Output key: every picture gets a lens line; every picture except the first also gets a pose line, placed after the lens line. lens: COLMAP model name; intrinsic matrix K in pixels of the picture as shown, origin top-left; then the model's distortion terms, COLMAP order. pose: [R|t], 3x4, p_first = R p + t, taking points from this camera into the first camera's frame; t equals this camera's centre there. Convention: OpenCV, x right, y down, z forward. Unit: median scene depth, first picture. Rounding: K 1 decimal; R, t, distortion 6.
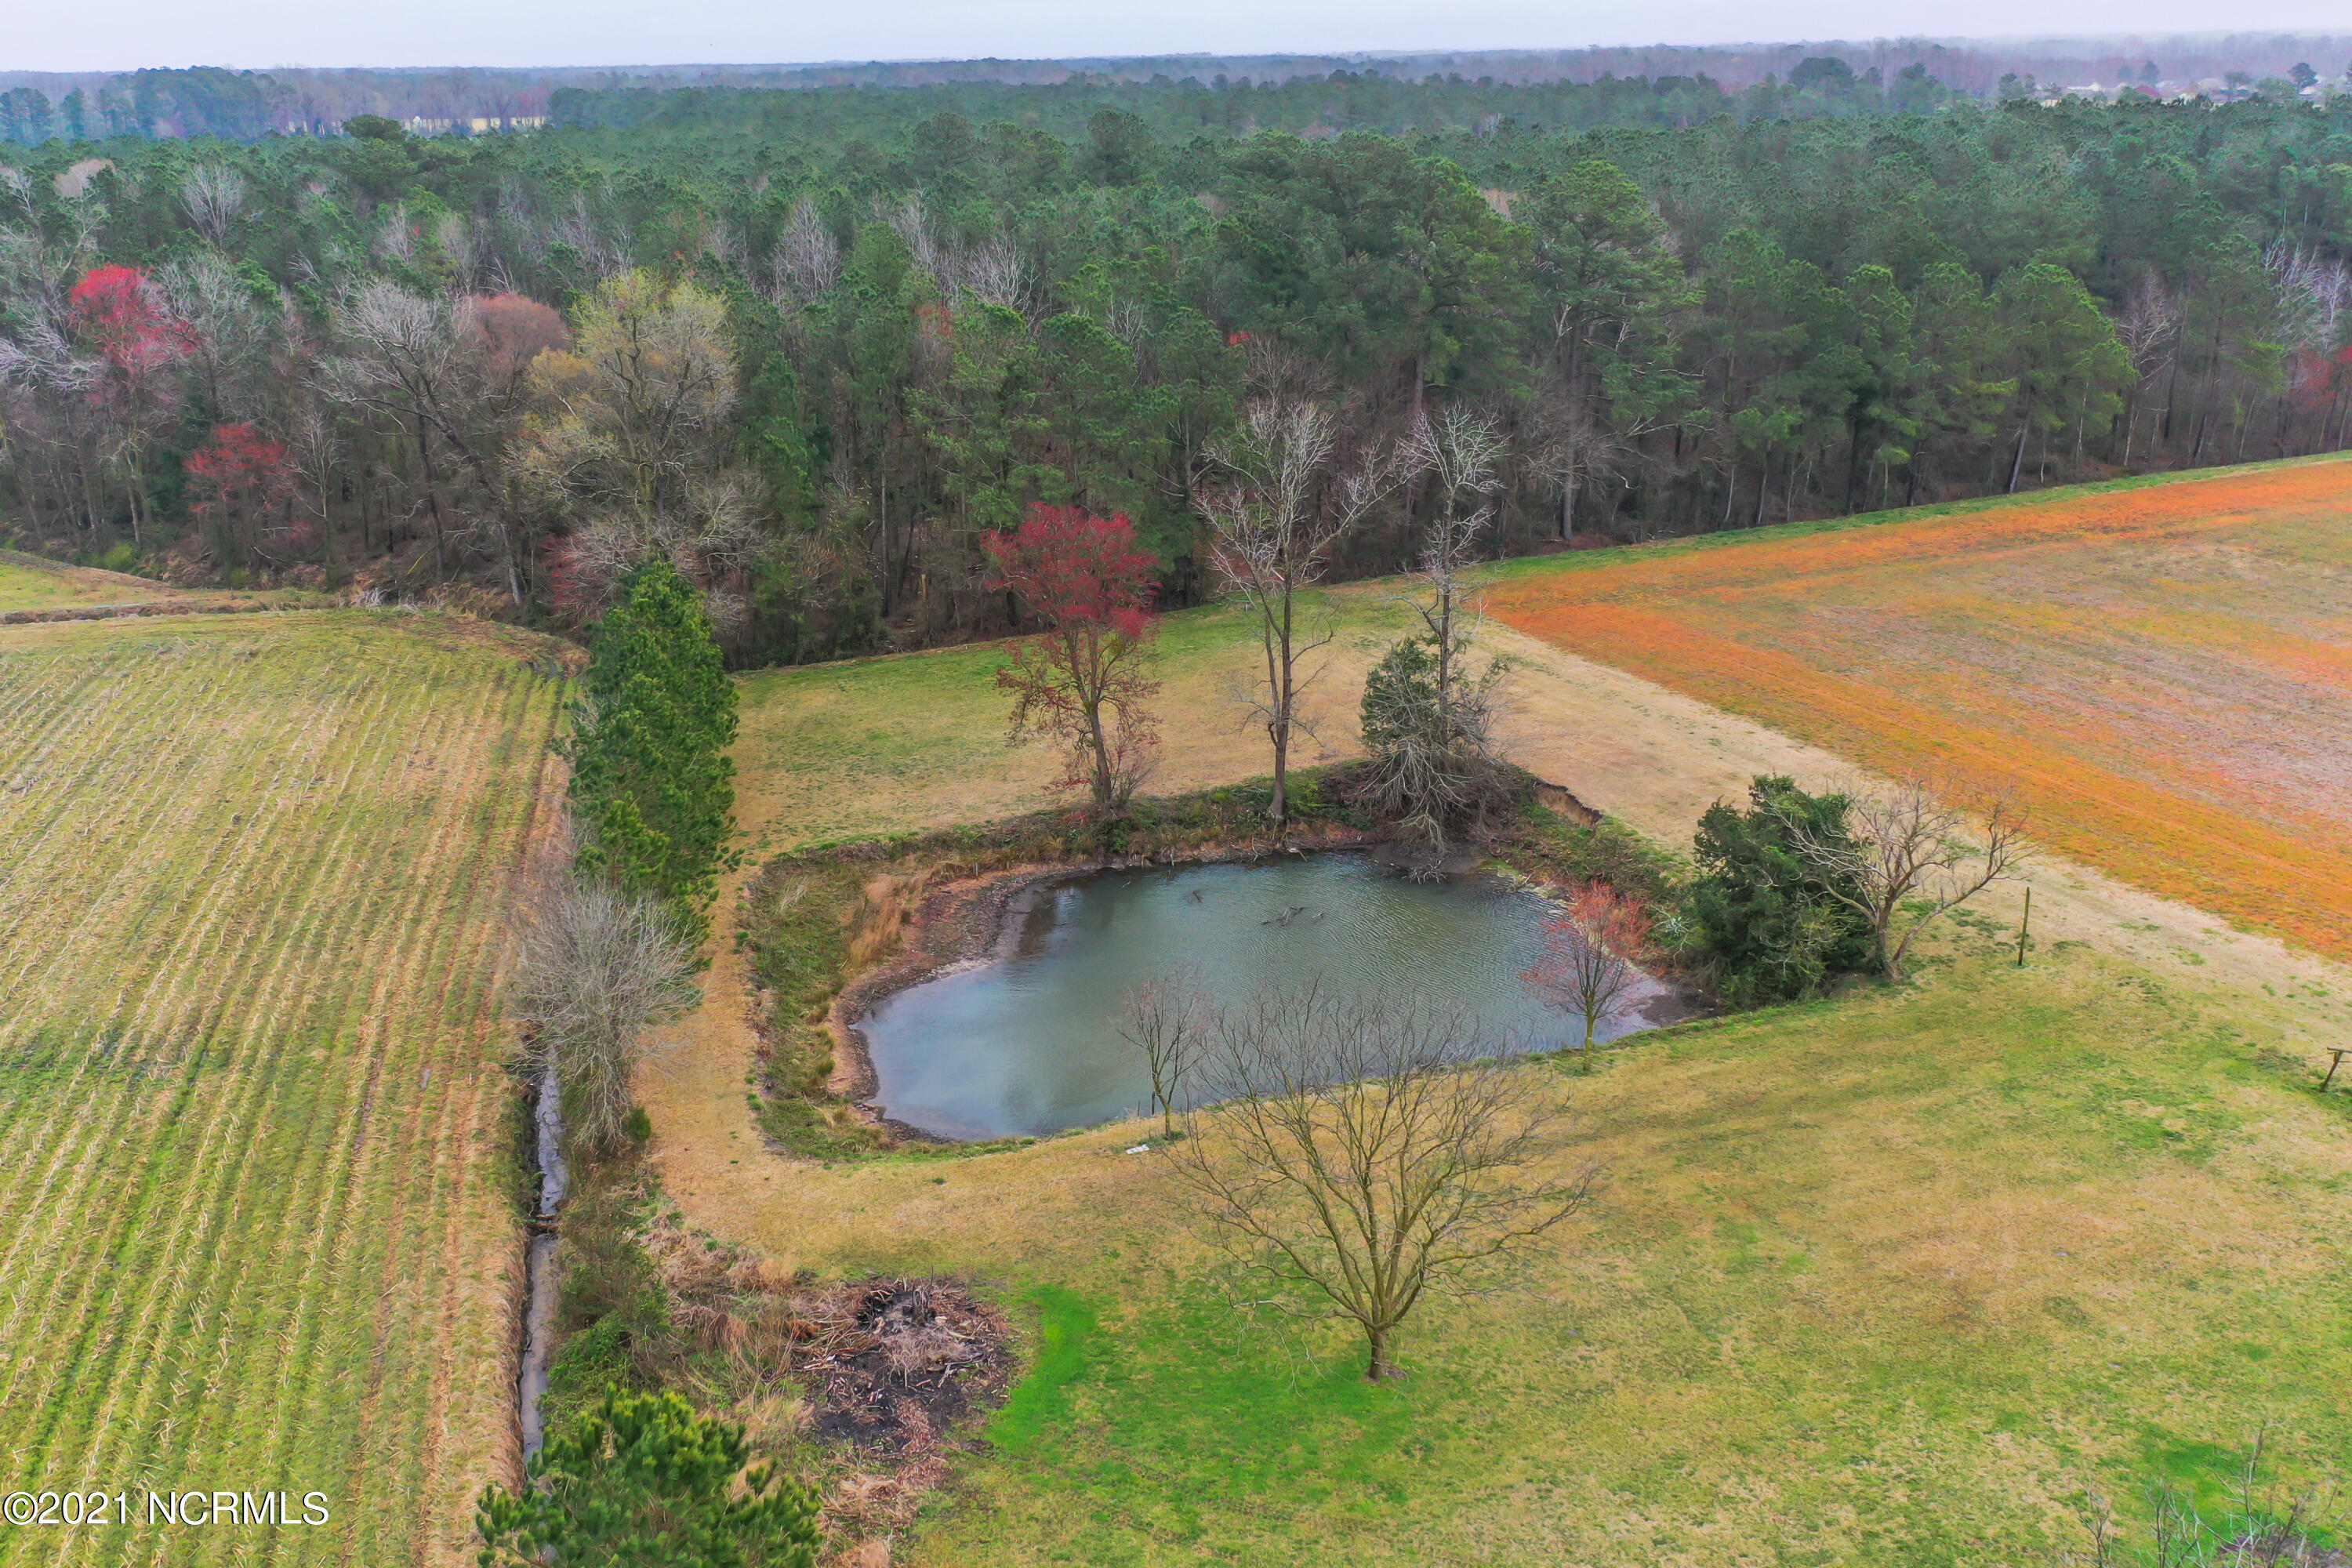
lens RADIAL K [[2251.6, 0, 1176.3], [0, 2251.6, 781.9], [0, 0, 1]] dist [0.015534, 0.000000]
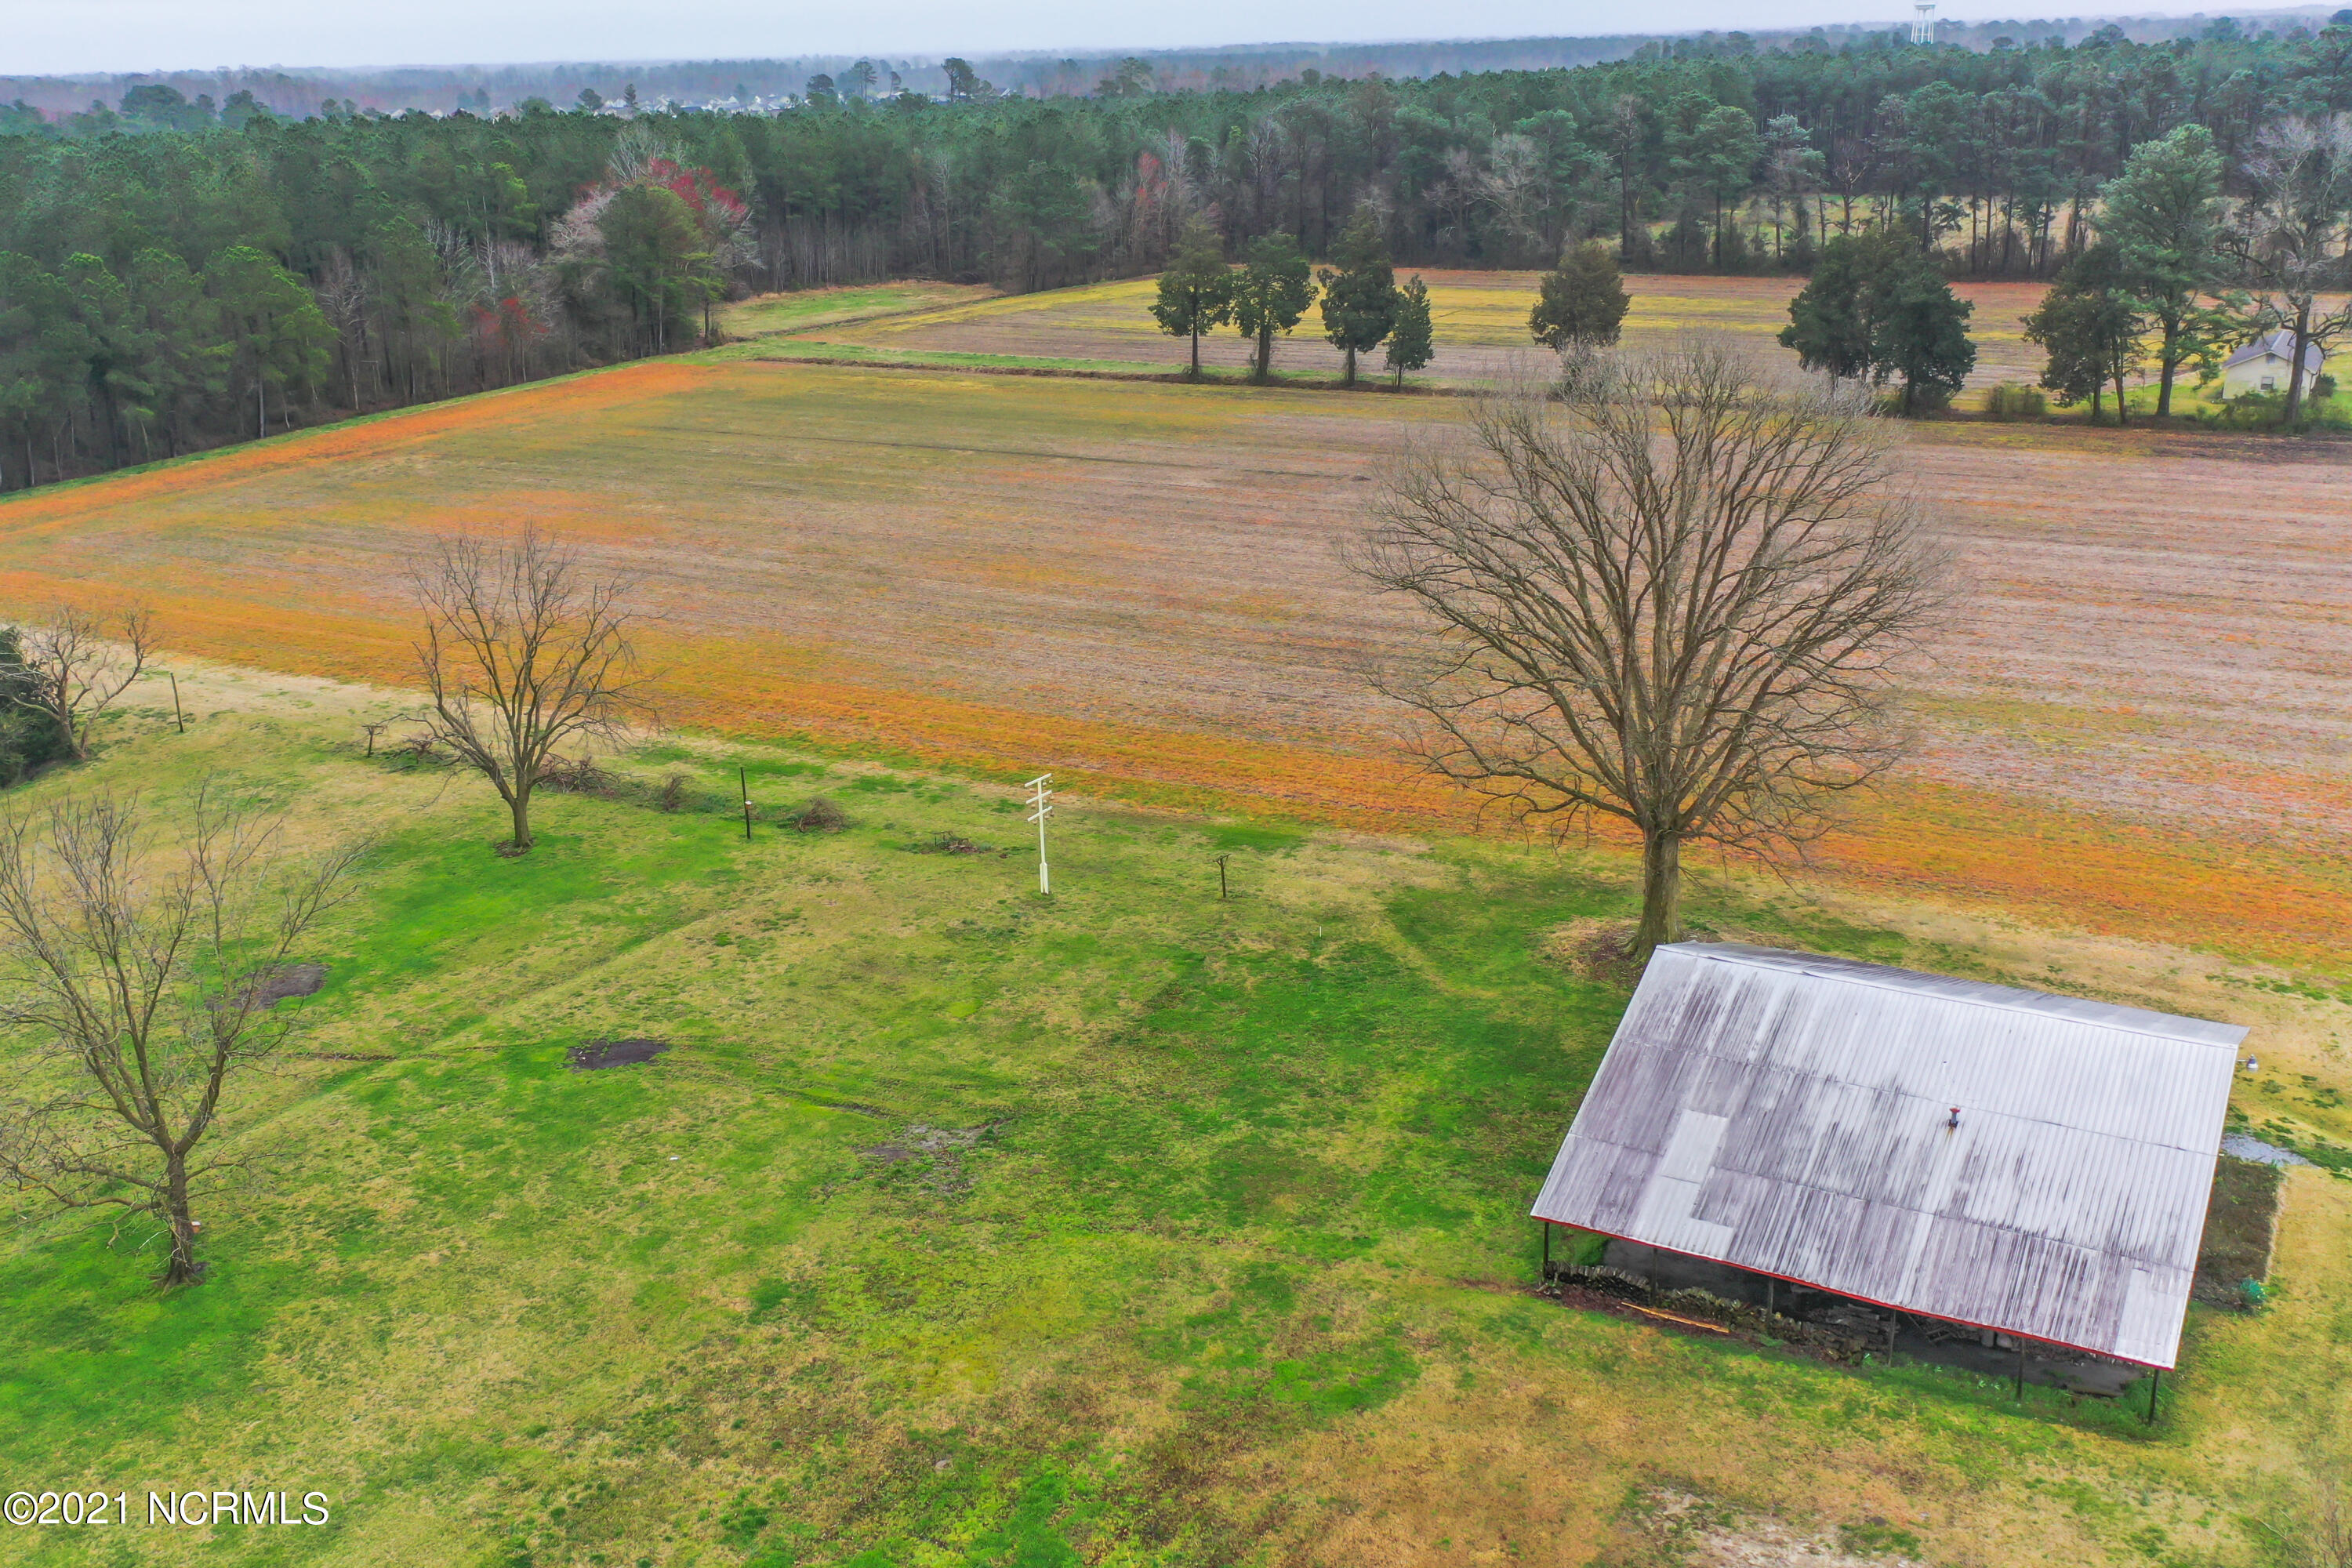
lens RADIAL K [[2251.6, 0, 1174.6], [0, 2251.6, 788.0], [0, 0, 1]] dist [0.015534, 0.000000]
pose [[0.795852, -0.189774, 0.574982, 0.033305], [0.195271, 0.979319, 0.052945, 0.088784], [-0.573139, 0.070141, 0.816451, -0.255079]]
